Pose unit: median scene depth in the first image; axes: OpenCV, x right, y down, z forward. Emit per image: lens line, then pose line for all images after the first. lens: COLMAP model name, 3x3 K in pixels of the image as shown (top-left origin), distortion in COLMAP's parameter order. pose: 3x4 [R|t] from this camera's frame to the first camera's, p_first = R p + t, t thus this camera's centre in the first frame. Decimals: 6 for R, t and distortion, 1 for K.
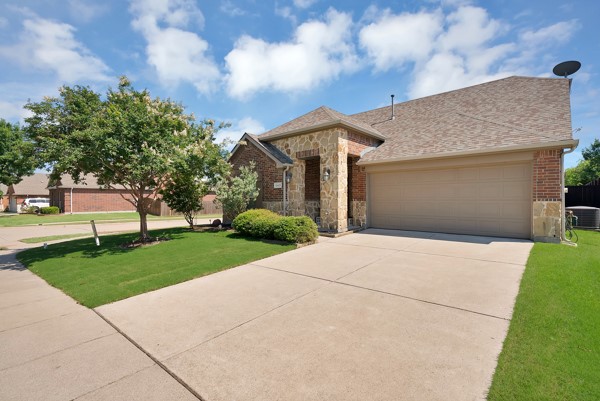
lens RADIAL K [[289.2, 0, 300.0], [0, 289.2, 200.5], [0, 0, 1]] dist [-0.000046, -0.000007]
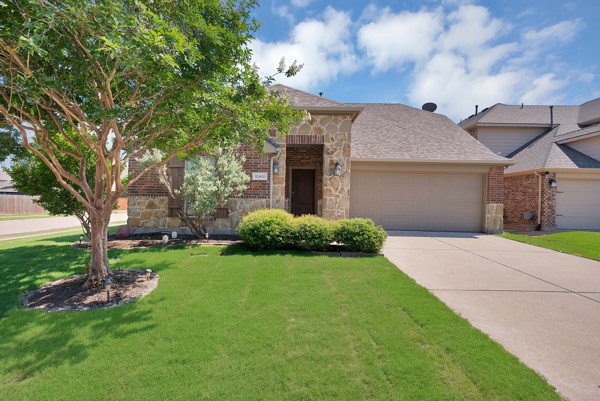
lens RADIAL K [[289.2, 0, 300.0], [0, 289.2, 200.5], [0, 0, 1]] dist [-0.000046, -0.000007]
pose [[0.756124, 0.017970, 0.654182, -0.531604], [-0.023353, 0.999727, -0.000470, 0.007101], [-0.654012, -0.014922, 0.756337, 0.423030]]
